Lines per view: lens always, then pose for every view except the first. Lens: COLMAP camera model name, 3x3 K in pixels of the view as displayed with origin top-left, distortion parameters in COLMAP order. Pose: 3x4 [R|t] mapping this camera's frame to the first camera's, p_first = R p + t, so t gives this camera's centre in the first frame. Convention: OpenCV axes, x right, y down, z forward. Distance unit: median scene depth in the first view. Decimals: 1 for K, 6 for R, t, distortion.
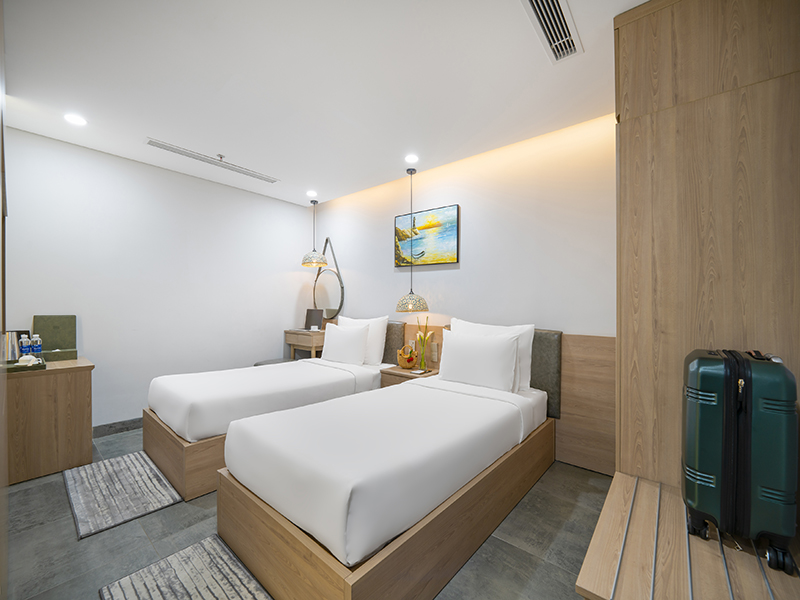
lens RADIAL K [[360.7, 0, 398.2], [0, 360.7, 311.3], [0, 0, 1]] dist [-0.001182, -0.000363]
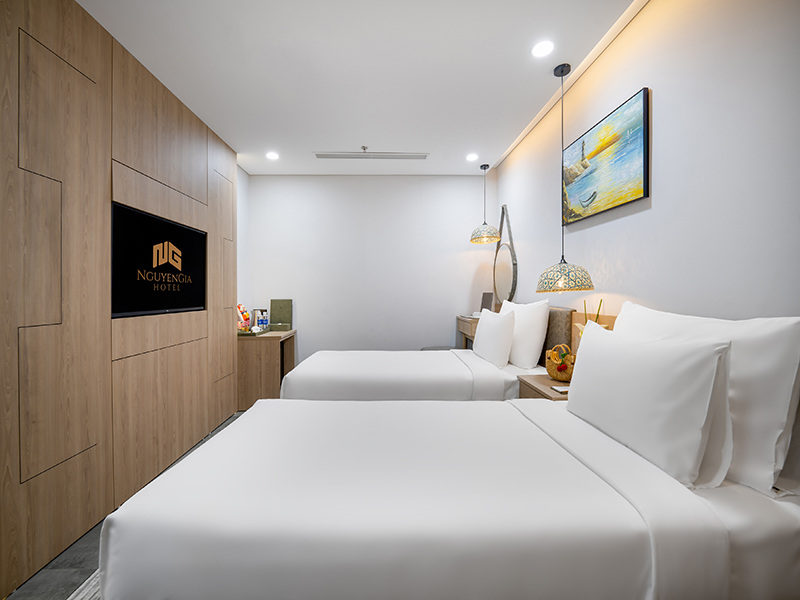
lens RADIAL K [[348.4, 0, 376.4], [0, 348.4, 298.7], [0, 0, 1]] dist [0.000568, -0.000025]
pose [[0.640133, -0.005941, -0.768242, 0.281254], [0.002002, 0.999980, -0.006065, 0.015654], [0.768262, 0.002345, 0.640131, 0.338784]]
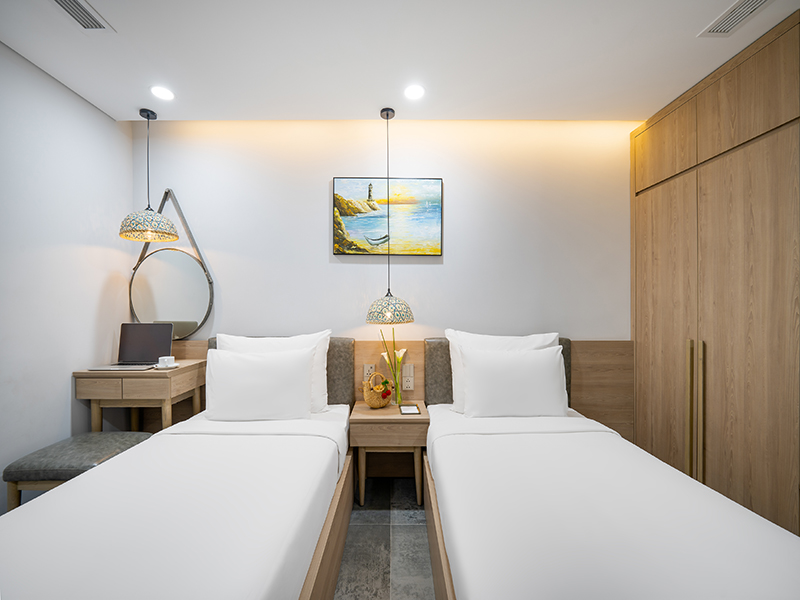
lens RADIAL K [[360.7, 0, 398.2], [0, 360.7, 311.3], [0, 0, 1]] dist [-0.001182, -0.000363]
pose [[0.733528, -0.019601, 0.679376, -0.388964], [0.021260, 0.999757, 0.005890, -0.022569], [-0.679326, 0.010123, 0.733766, 0.468071]]
